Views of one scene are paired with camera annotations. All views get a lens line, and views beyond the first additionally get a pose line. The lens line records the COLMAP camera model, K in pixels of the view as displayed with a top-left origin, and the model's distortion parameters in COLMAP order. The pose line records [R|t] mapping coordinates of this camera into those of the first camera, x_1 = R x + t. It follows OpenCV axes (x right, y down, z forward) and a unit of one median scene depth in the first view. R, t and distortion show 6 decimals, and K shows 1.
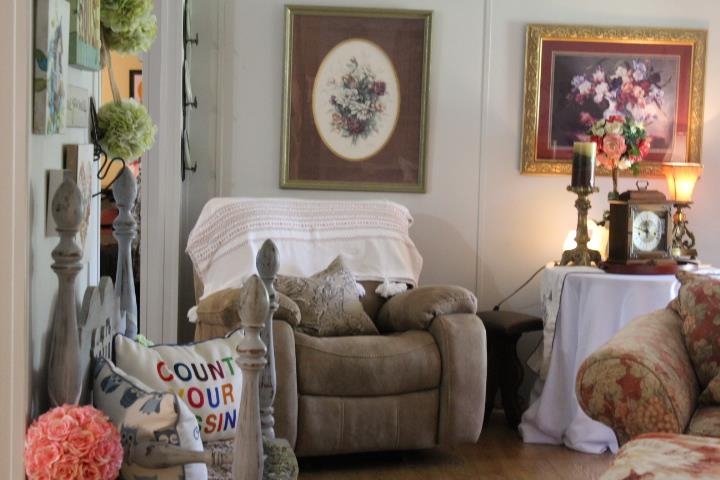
lens RADIAL K [[1472.8, 0, 360.0], [0, 1472.8, 240.0], [0, 0, 1]] dist [0.029549, 0.161549]
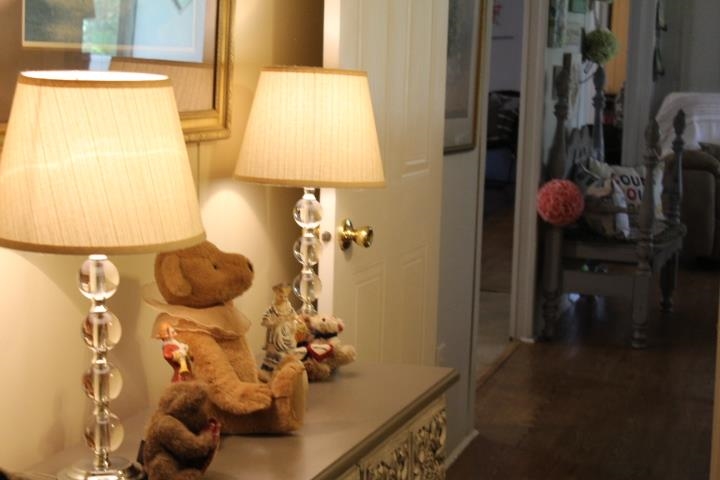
lens RADIAL K [[1504.8, 0, 360.5], [0, 1504.8, 231.1], [0, 0, 1]] dist [0.013463, 0.250987]
pose [[0.937552, 0.049264, -0.344338, 0.250167], [-0.033225, 0.998077, 0.052330, 0.076618], [0.346254, -0.037622, 0.937386, -0.991210]]
